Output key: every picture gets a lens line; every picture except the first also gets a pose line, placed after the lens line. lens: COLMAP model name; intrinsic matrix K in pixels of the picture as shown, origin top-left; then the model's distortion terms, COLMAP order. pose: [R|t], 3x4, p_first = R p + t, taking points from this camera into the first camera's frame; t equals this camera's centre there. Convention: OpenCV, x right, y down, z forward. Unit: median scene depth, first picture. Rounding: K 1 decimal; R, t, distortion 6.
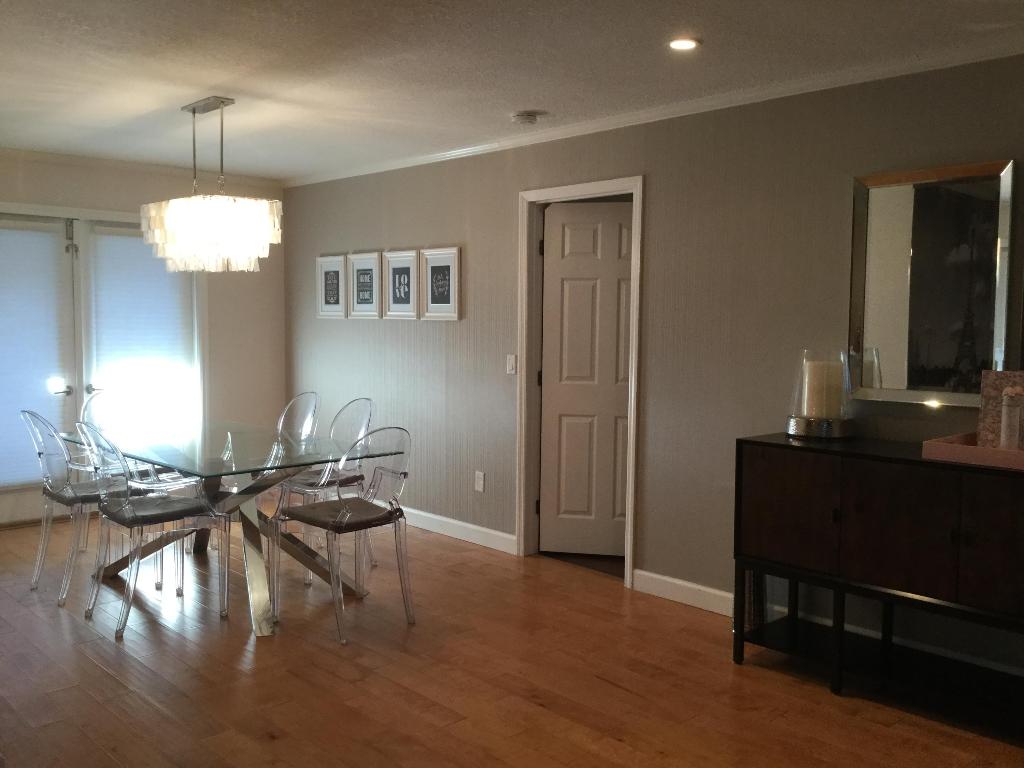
lens RADIAL K [[914.2, 0, 512.0], [0, 914.2, 384.0], [0, 0, 1]] dist [0.115843, -0.216796]
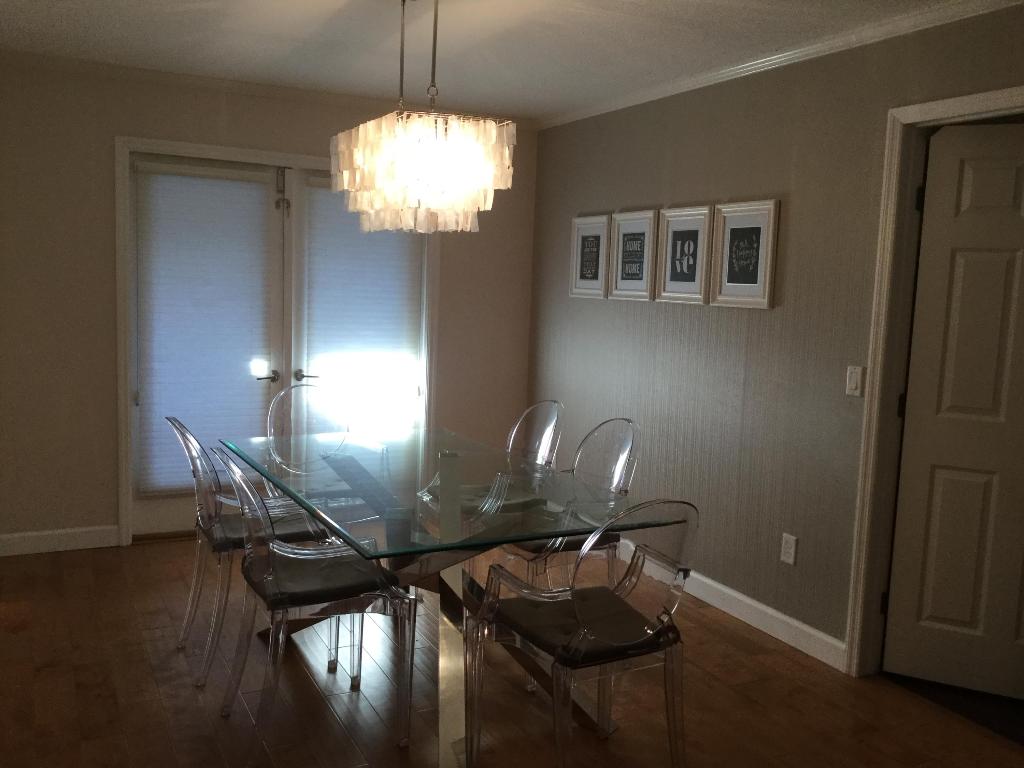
lens RADIAL K [[914.2, 0, 512.0], [0, 914.2, 384.0], [0, 0, 1]] dist [0.115843, -0.216796]
pose [[0.959579, 0.057400, -0.275525, -0.048494], [-0.048336, 0.998047, 0.039582, -0.030938], [0.277259, -0.024664, 0.960479, 0.284342]]
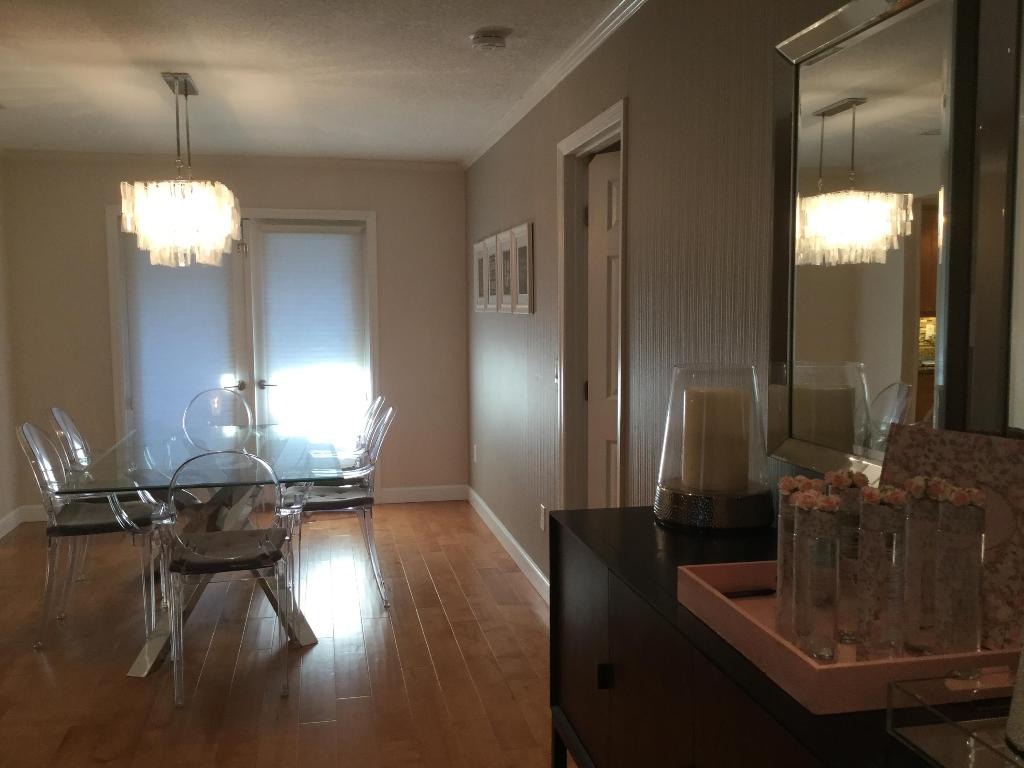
lens RADIAL K [[914.2, 0, 512.0], [0, 914.2, 384.0], [0, 0, 1]] dist [0.115843, -0.216796]
pose [[0.847535, 0.031081, -0.529828, 0.346754], [-0.025468, 0.999515, 0.017895, -0.022153], [0.530127, -0.001673, 0.847916, 0.306433]]
